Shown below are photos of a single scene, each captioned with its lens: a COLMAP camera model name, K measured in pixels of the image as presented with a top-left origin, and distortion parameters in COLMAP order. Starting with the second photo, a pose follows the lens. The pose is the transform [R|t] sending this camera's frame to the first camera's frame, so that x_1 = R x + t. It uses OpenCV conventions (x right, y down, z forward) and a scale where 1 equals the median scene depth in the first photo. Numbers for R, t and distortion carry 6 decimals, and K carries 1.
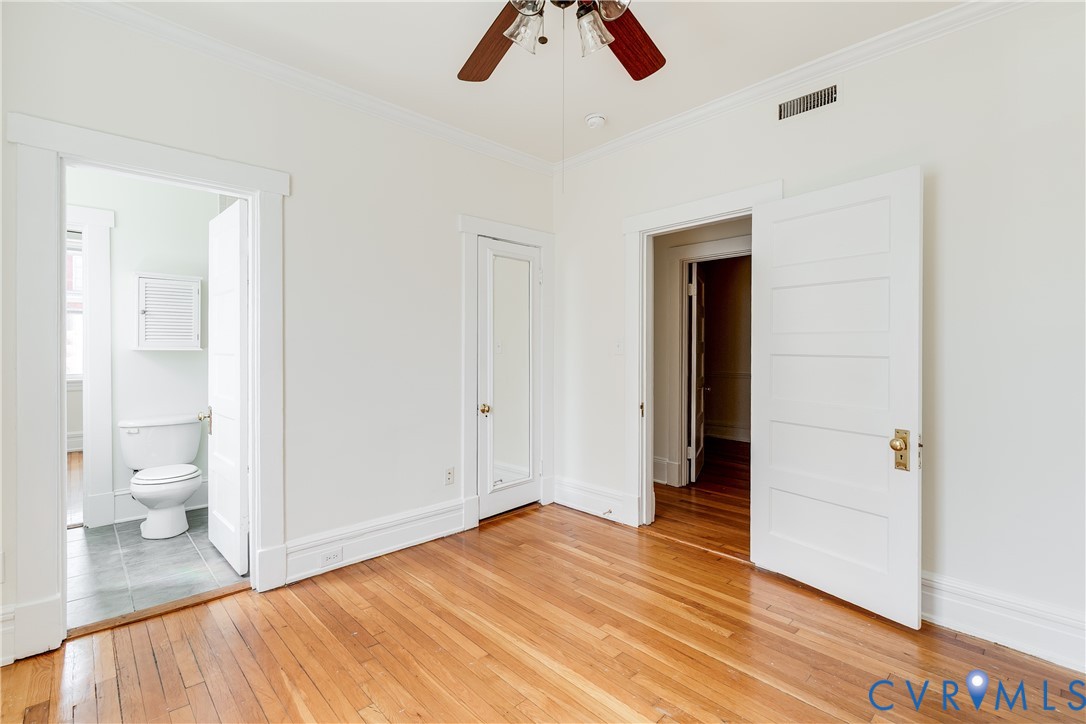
lens RADIAL K [[495.1, 0, 542.8], [0, 495.1, 353.9], [0, 0, 1]] dist [0.000330, -0.001021]
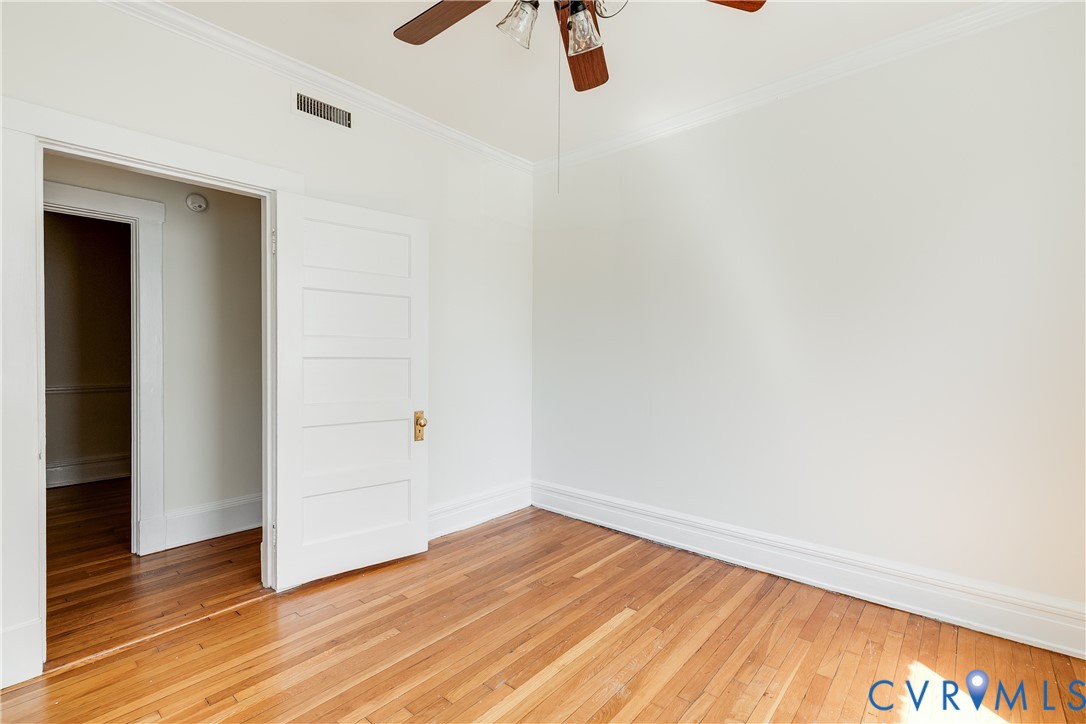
lens RADIAL K [[495.1, 0, 545.7], [0, 495.1, 360.9], [0, 0, 1]] dist [0.000330, -0.001021]
pose [[-0.103497, -0.023637, 0.994349, -0.491147], [0.010667, 0.999634, 0.024873, -0.008610], [-0.994573, 0.013181, -0.103207, 0.590954]]
